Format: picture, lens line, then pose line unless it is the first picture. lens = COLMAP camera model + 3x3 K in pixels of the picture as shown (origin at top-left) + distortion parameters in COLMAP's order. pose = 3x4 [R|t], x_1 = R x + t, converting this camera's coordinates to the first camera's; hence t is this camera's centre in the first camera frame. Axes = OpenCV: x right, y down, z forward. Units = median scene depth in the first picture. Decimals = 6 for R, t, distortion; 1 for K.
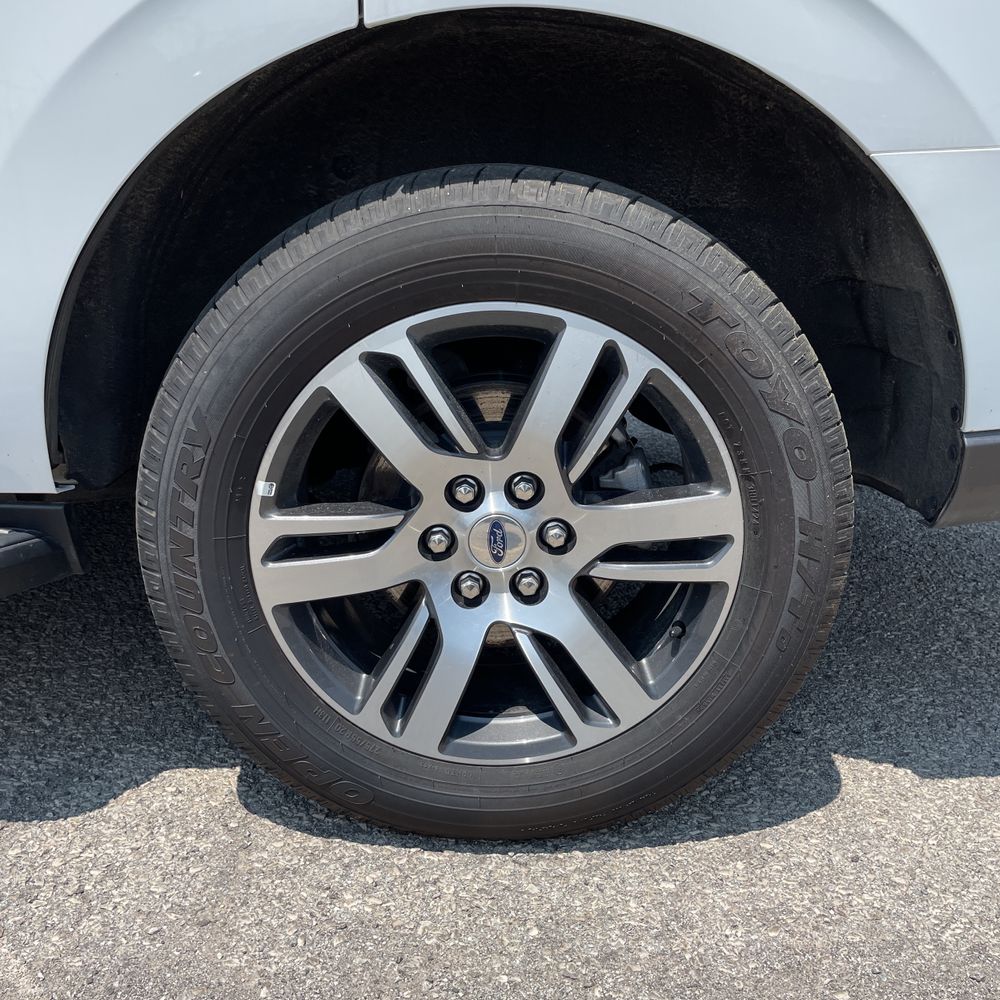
lens RADIAL K [[997.0, 0, 494.7], [0, 997.0, 497.9], [0, 0, 1]] dist [0.094442, -0.147045]
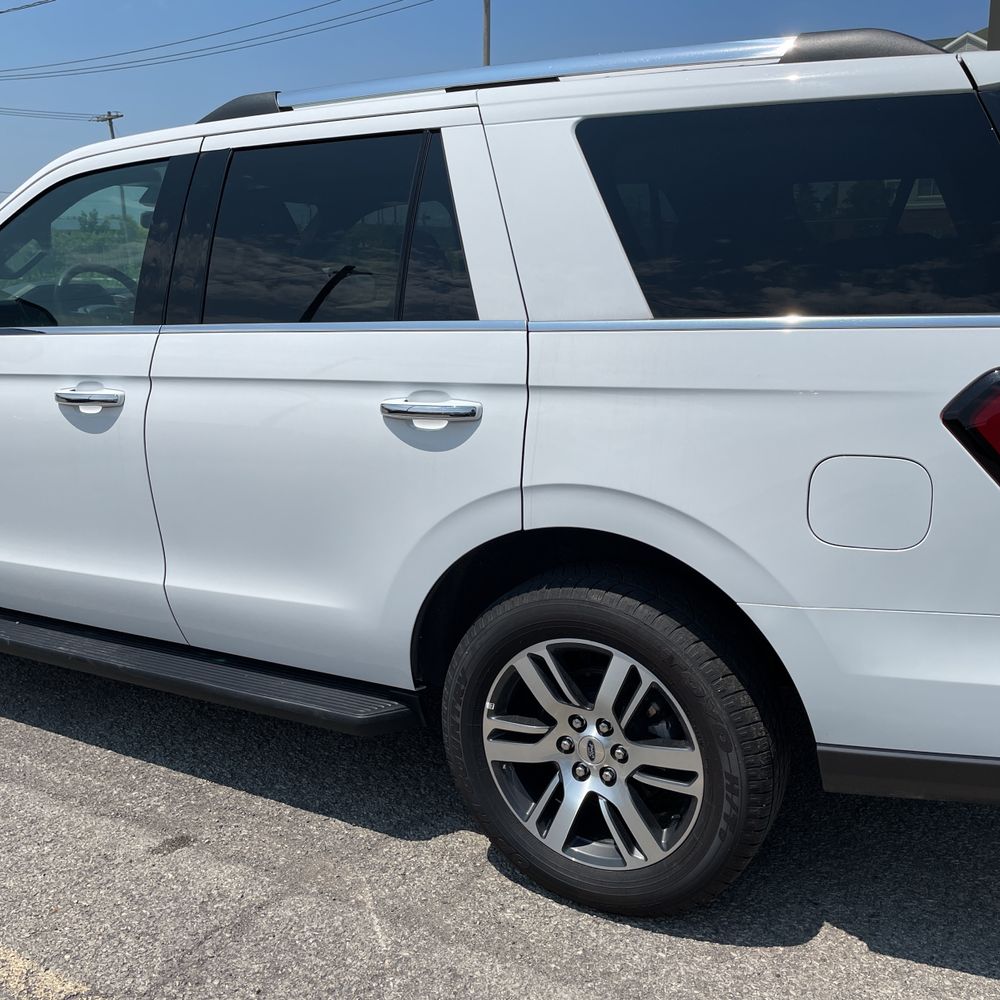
lens RADIAL K [[1011.1, 0, 500.0], [0, 1011.1, 500.0], [0, 0, 1]] dist [0.101316, -0.154839]
pose [[0.858590, 0.069948, -0.507869, 0.851203], [-0.117163, 0.991203, -0.061556, -0.308744], [0.499096, 0.112355, 0.859232, -0.907263]]
